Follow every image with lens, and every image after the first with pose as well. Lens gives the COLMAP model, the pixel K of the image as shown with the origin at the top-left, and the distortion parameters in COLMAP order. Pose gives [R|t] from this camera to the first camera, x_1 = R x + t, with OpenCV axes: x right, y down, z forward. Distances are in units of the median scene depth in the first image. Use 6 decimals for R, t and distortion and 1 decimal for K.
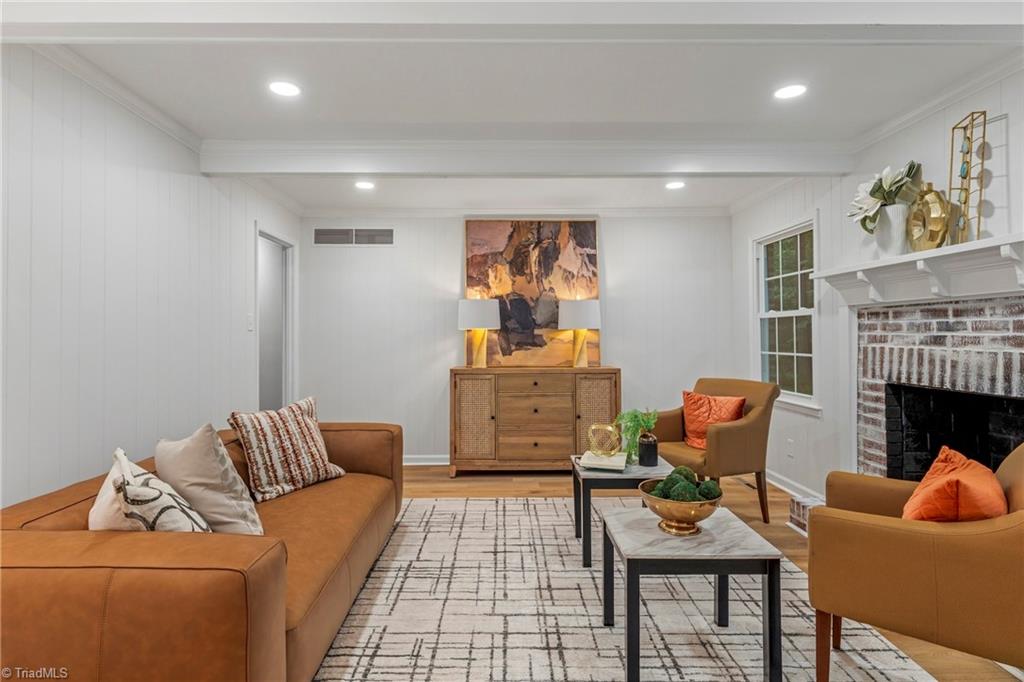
lens RADIAL K [[516.3, 0, 507.5], [0, 516.3, 335.5], [0, 0, 1]] dist [-0.003862, -0.000367]
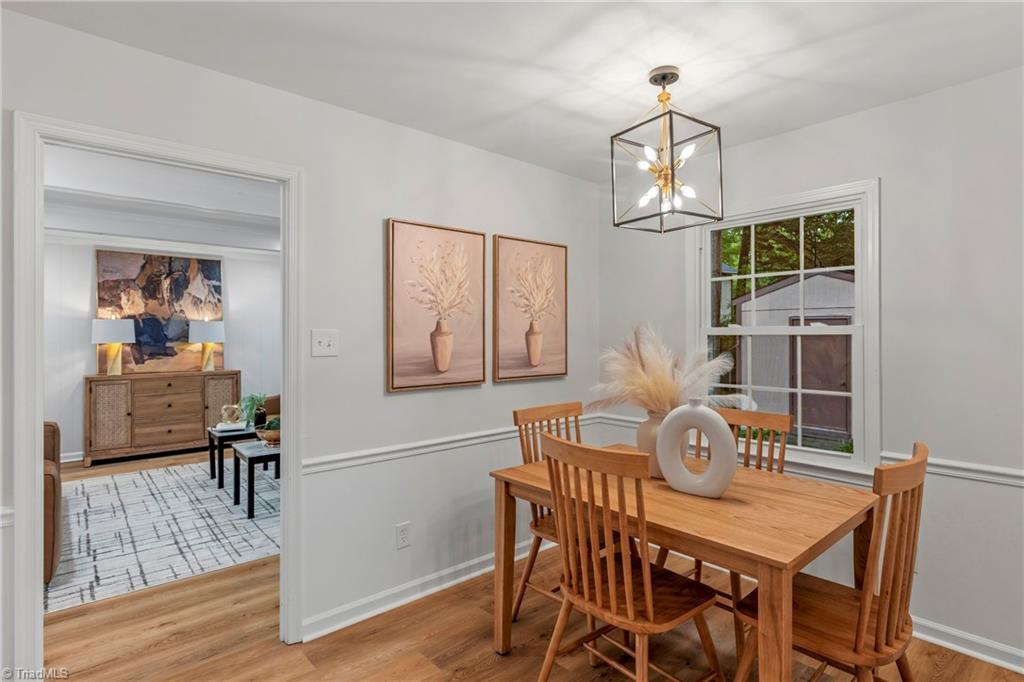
lens RADIAL K [[516.3, 0, 509.3], [0, 516.3, 331.4], [0, 0, 1]] dist [-0.003862, -0.000367]
pose [[0.761084, 0.005491, 0.648630, -0.128962], [-0.002231, 0.999980, -0.005848, -0.034046], [-0.648649, 0.003004, 0.761082, -0.515338]]
